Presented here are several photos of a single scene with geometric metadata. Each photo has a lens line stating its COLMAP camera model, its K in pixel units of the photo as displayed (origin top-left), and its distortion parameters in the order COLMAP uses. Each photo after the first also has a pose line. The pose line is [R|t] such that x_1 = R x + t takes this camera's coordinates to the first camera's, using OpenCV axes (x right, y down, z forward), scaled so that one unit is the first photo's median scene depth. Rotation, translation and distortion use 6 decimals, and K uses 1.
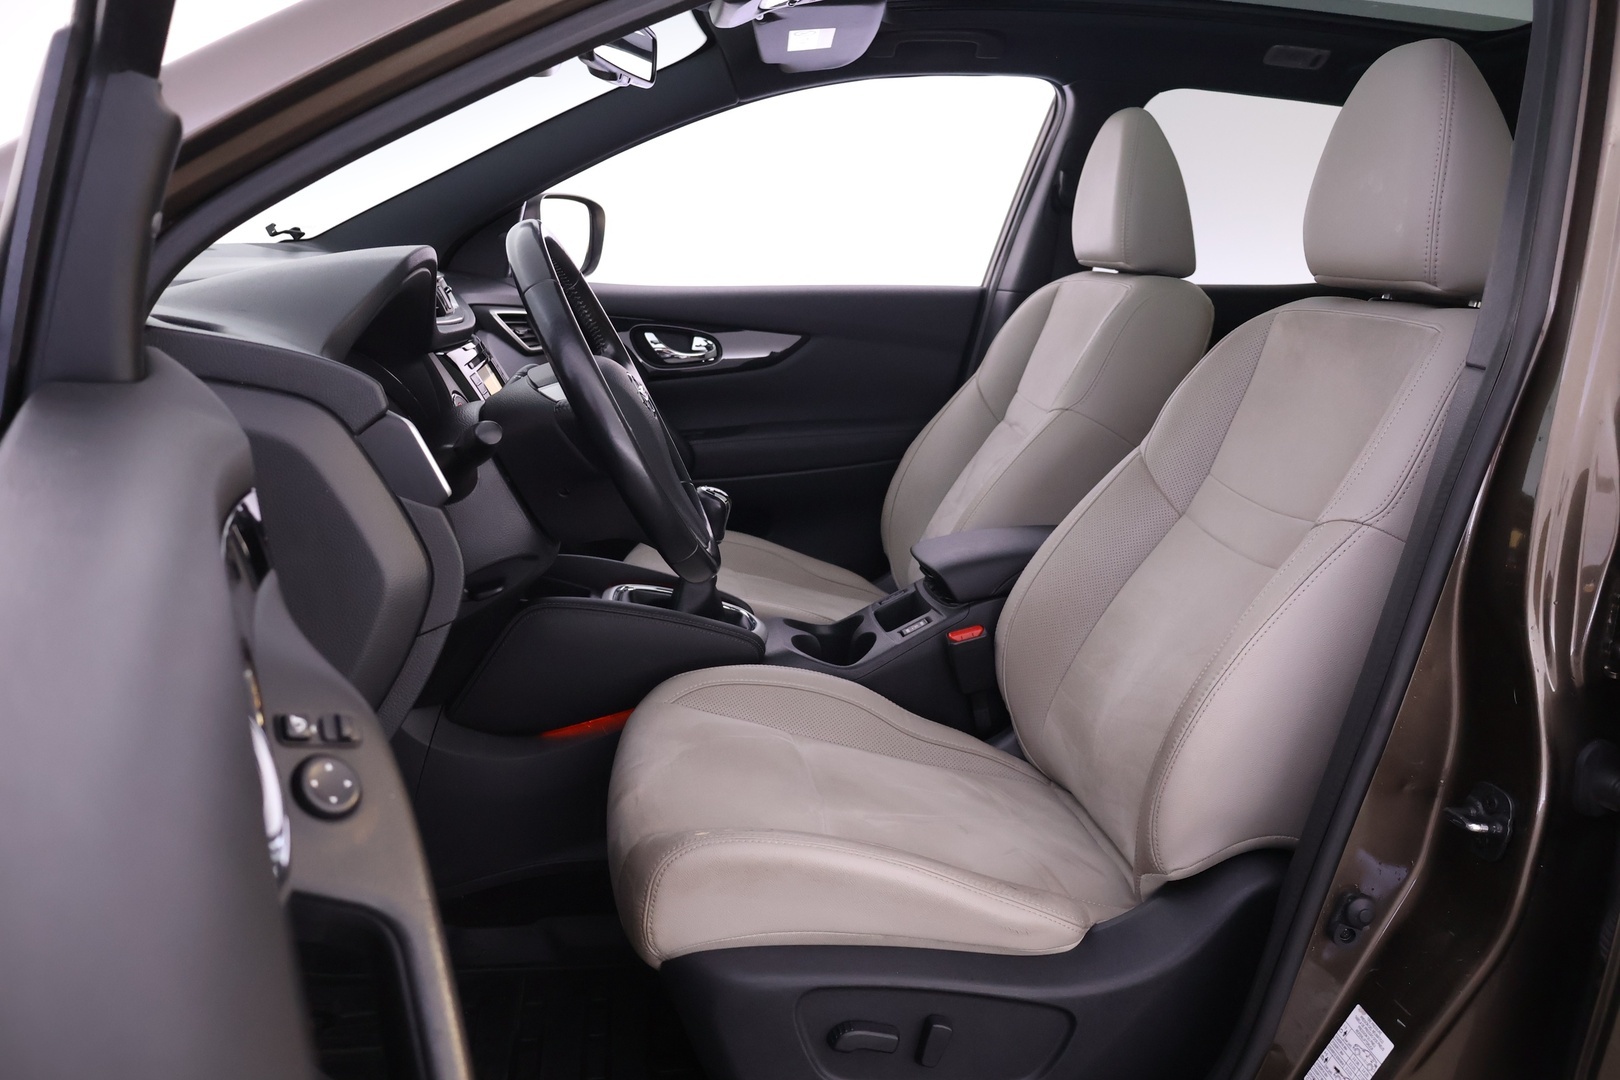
lens RADIAL K [[1358.0, 0, 810.0], [0, 1358.0, 540.0], [0, 0, 1]] dist [-0.000258, 0.006331]
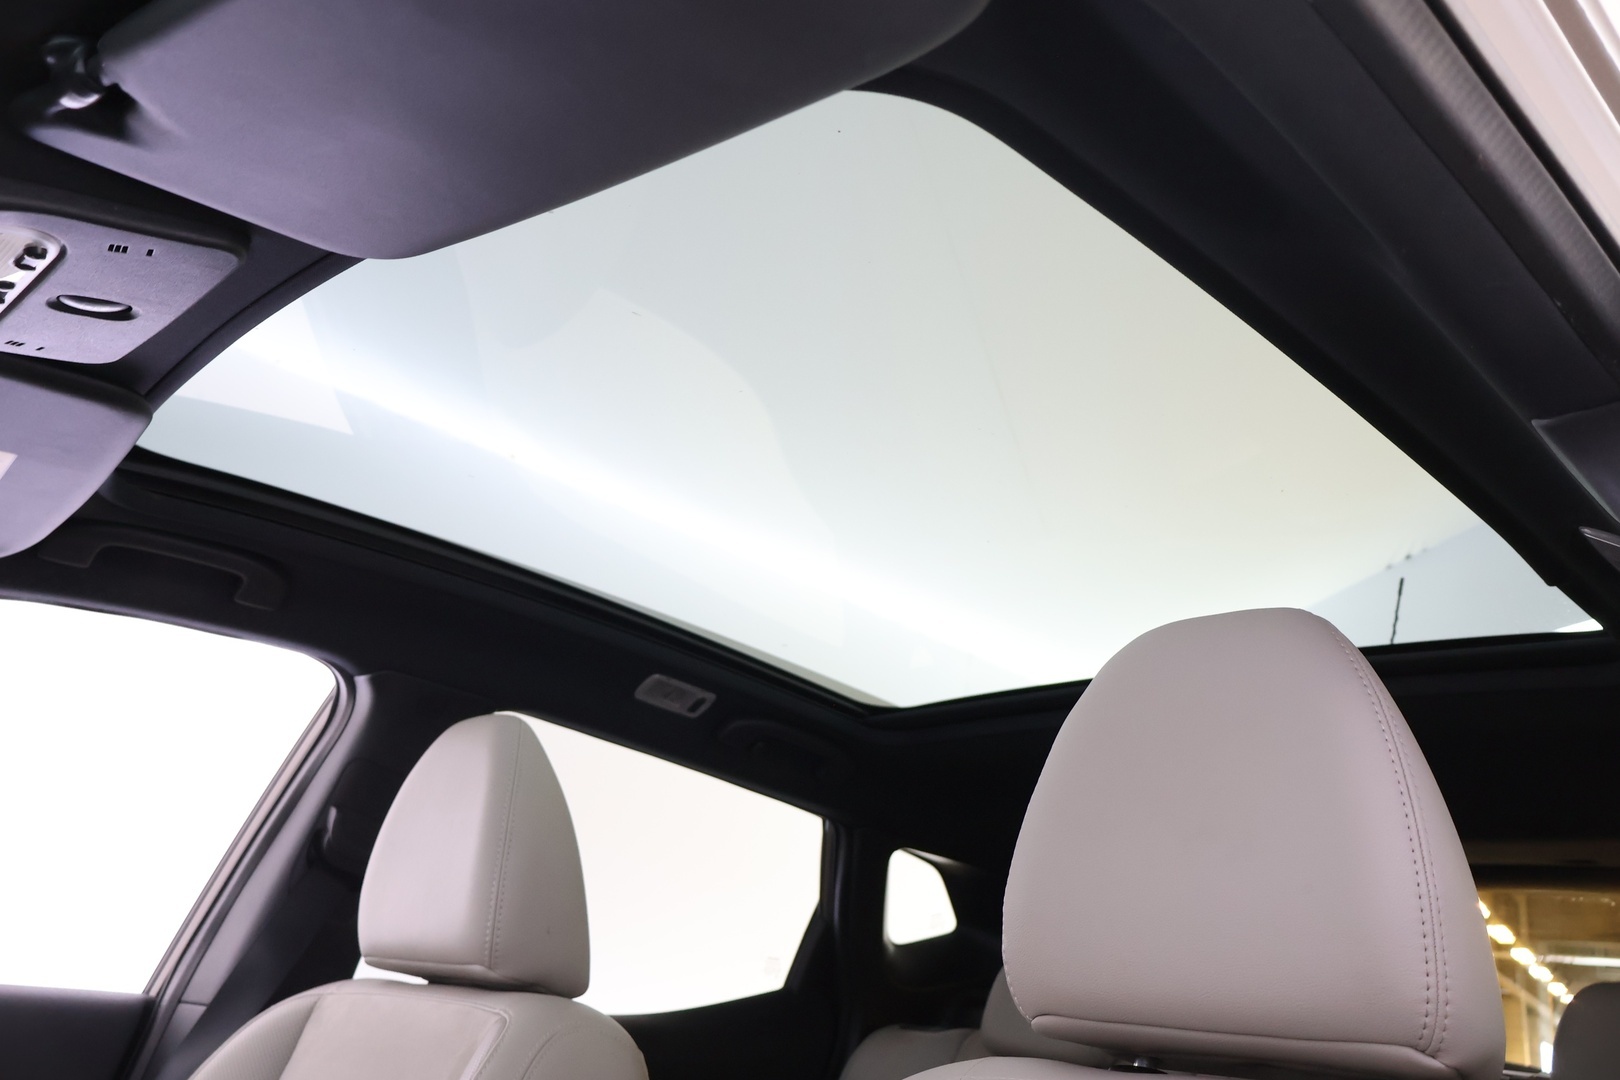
lens RADIAL K [[1358.0, 0, 810.0], [0, 1358.0, 540.0], [0, 0, 1]] dist [-0.000258, 0.006331]
pose [[0.794052, 0.237681, 0.559454, -0.018116], [0.066597, 0.880824, -0.468737, -0.077361], [-0.604190, 0.409460, 0.683591, 0.410042]]
